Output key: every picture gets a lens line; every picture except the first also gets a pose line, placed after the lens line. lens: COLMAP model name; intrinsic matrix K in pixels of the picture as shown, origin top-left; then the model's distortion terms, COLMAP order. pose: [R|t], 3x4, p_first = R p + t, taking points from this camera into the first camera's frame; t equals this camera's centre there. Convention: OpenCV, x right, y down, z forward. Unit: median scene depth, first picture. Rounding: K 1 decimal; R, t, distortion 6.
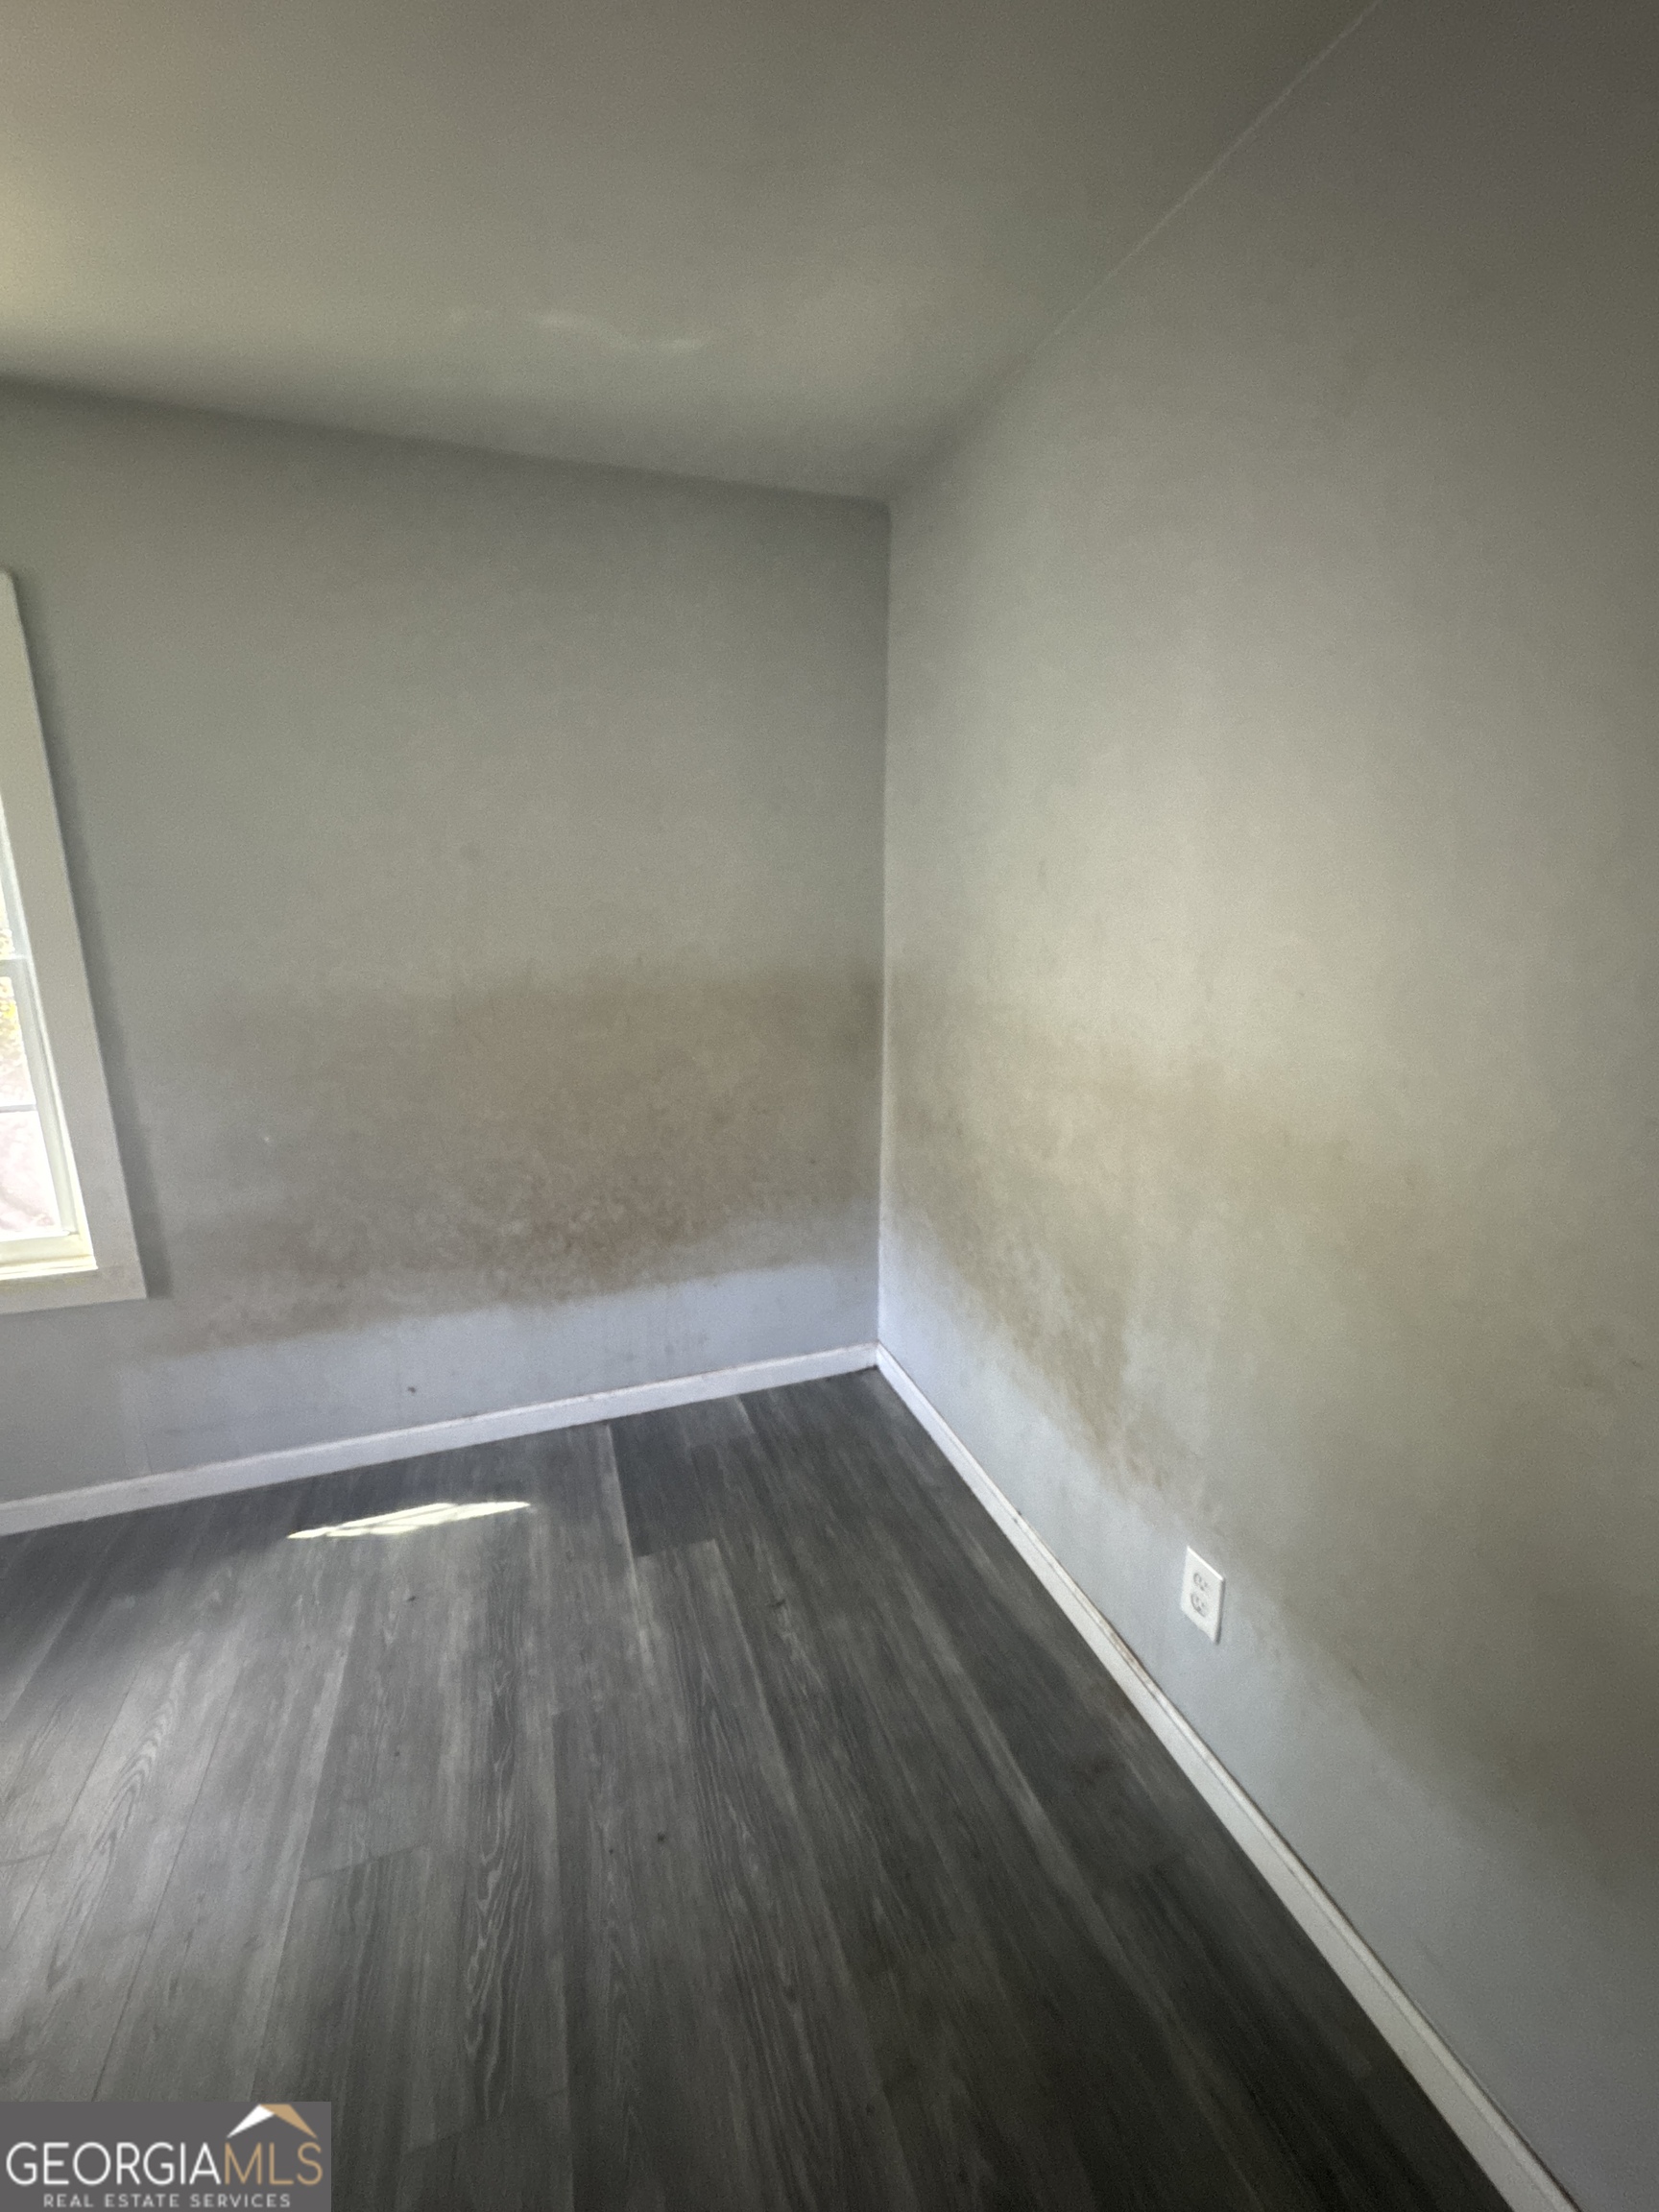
lens RADIAL K [[882.8, 0, 826.8], [0, 882.8, 1089.5], [0, 0, 1]] dist [-0.001638, 0.000541]
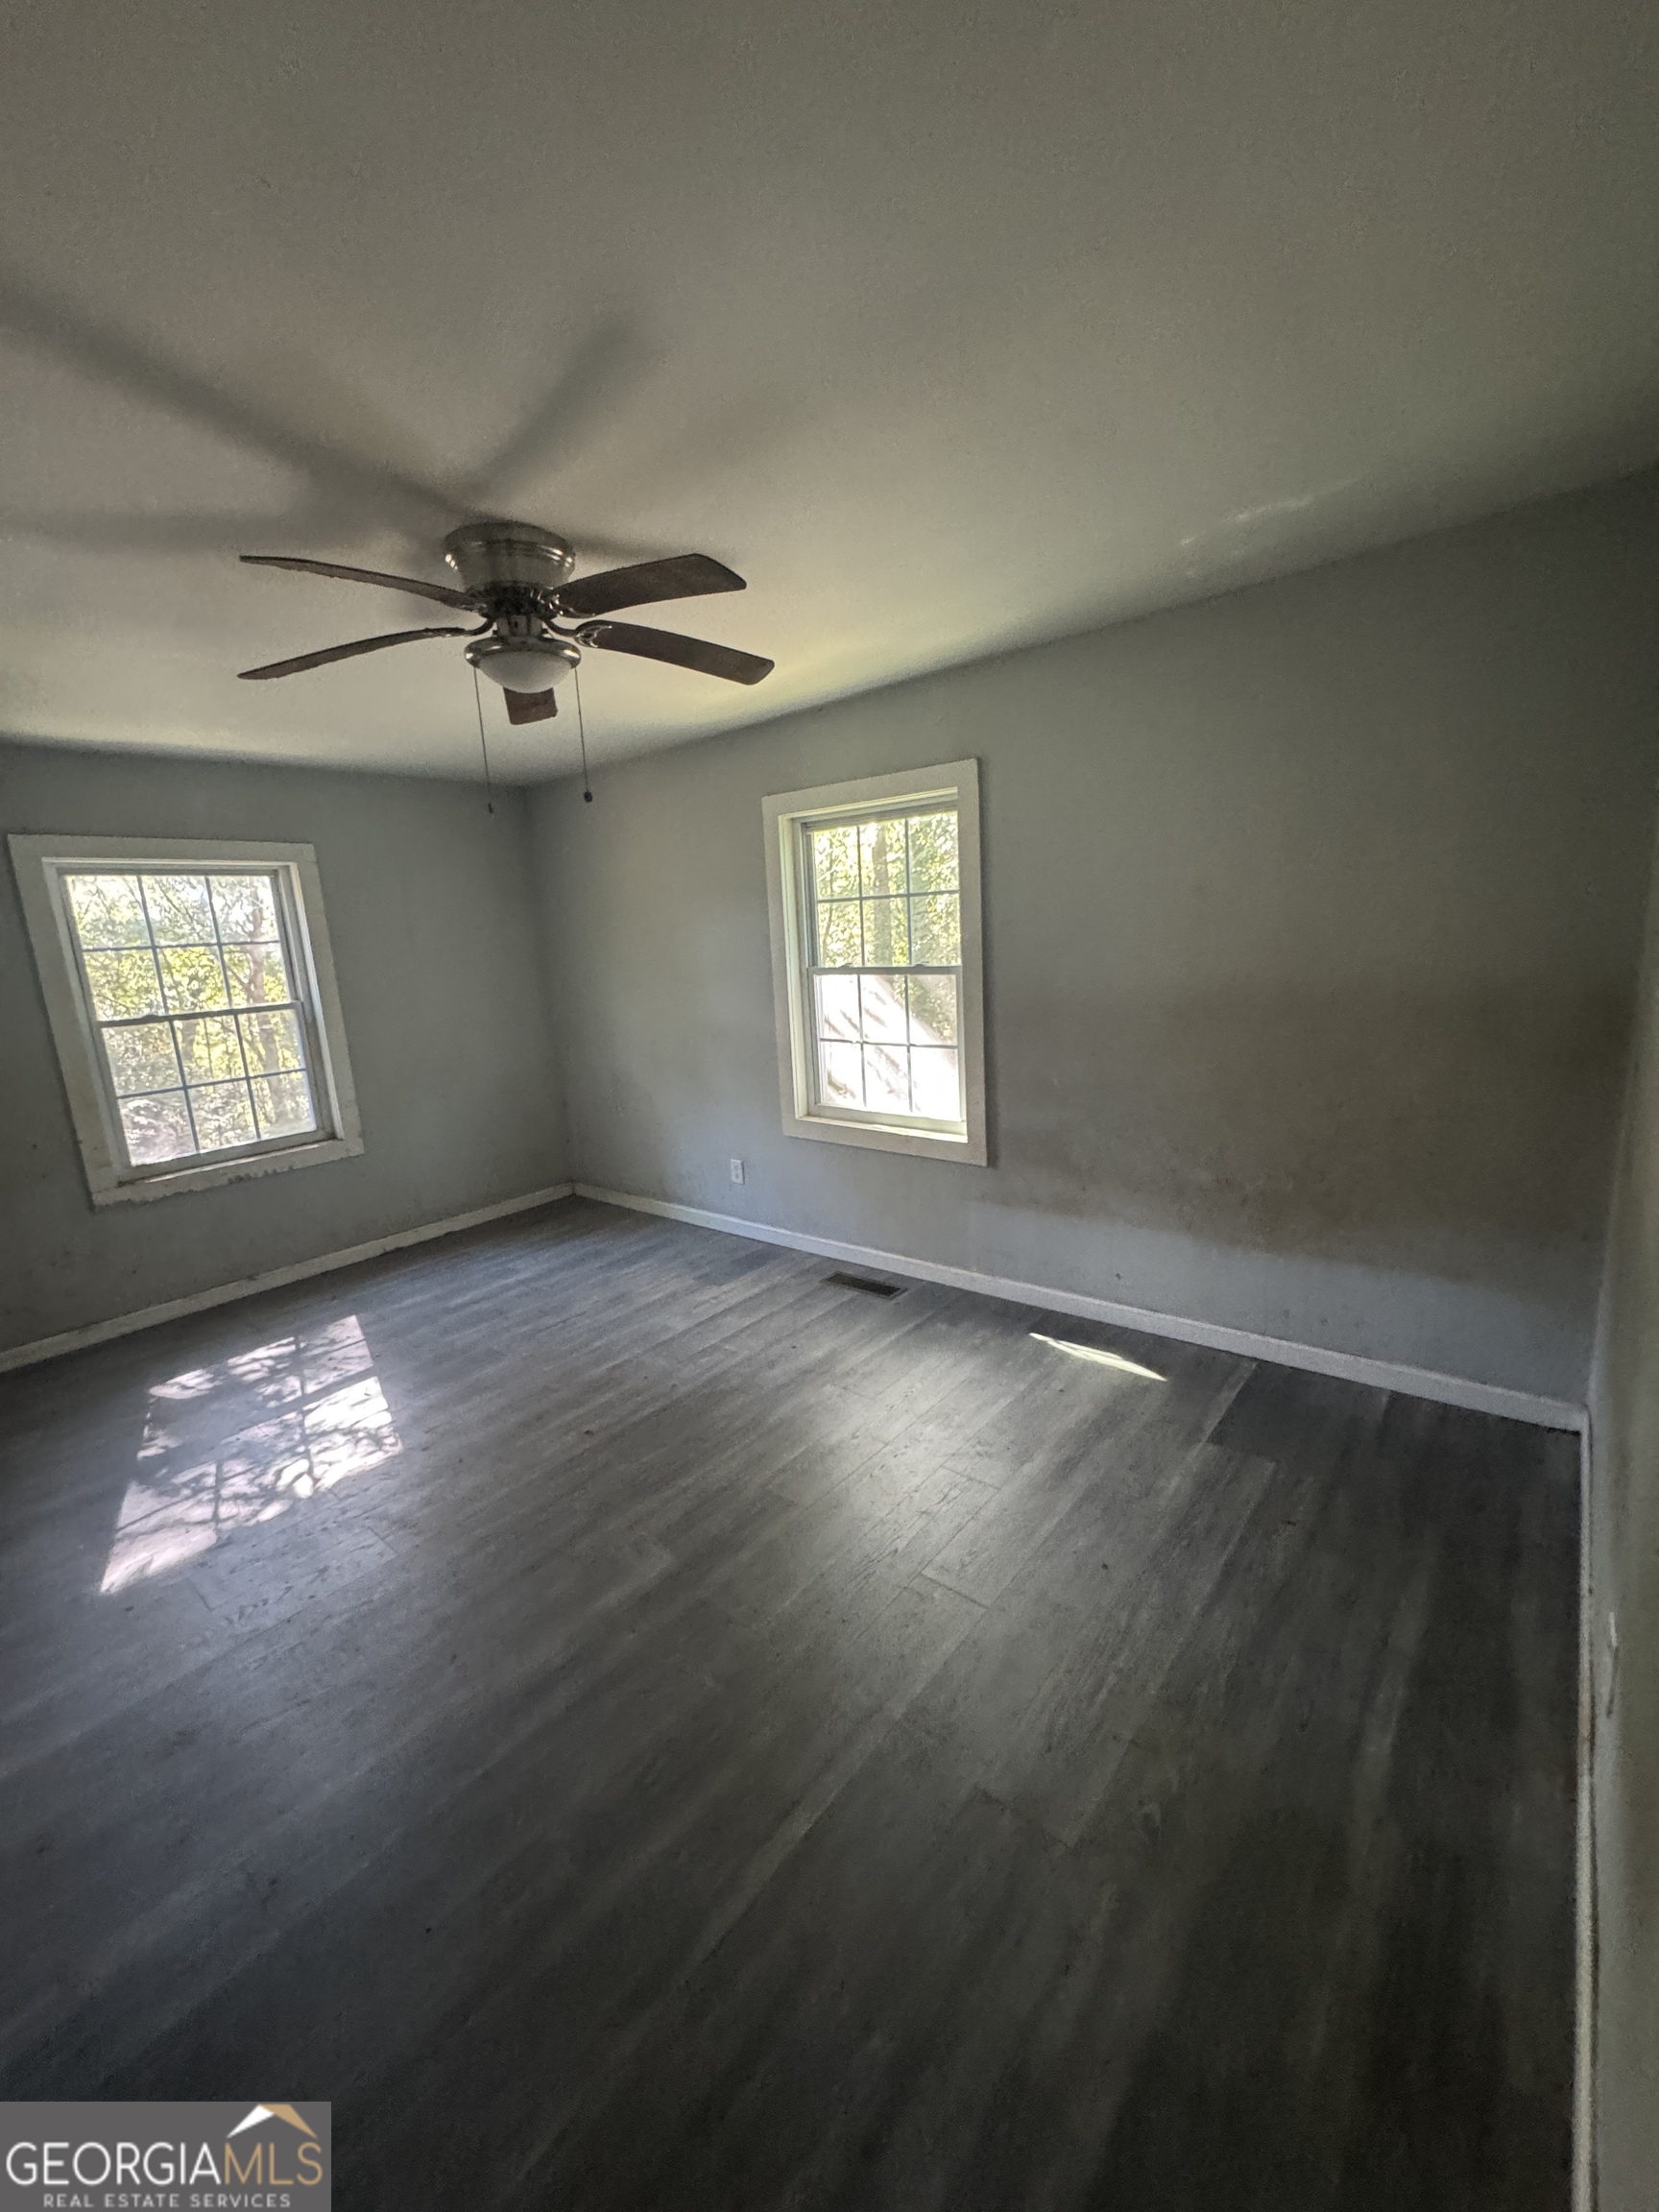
lens RADIAL K [[882.8, 0, 841.7], [0, 882.8, 1108.6], [0, 0, 1]] dist [-0.001638, 0.000541]
pose [[0.527143, 0.146789, -0.837003, 0.455178], [-0.126990, 0.987515, 0.093207, 0.007467], [0.840234, 0.057157, 0.539202, -0.135894]]
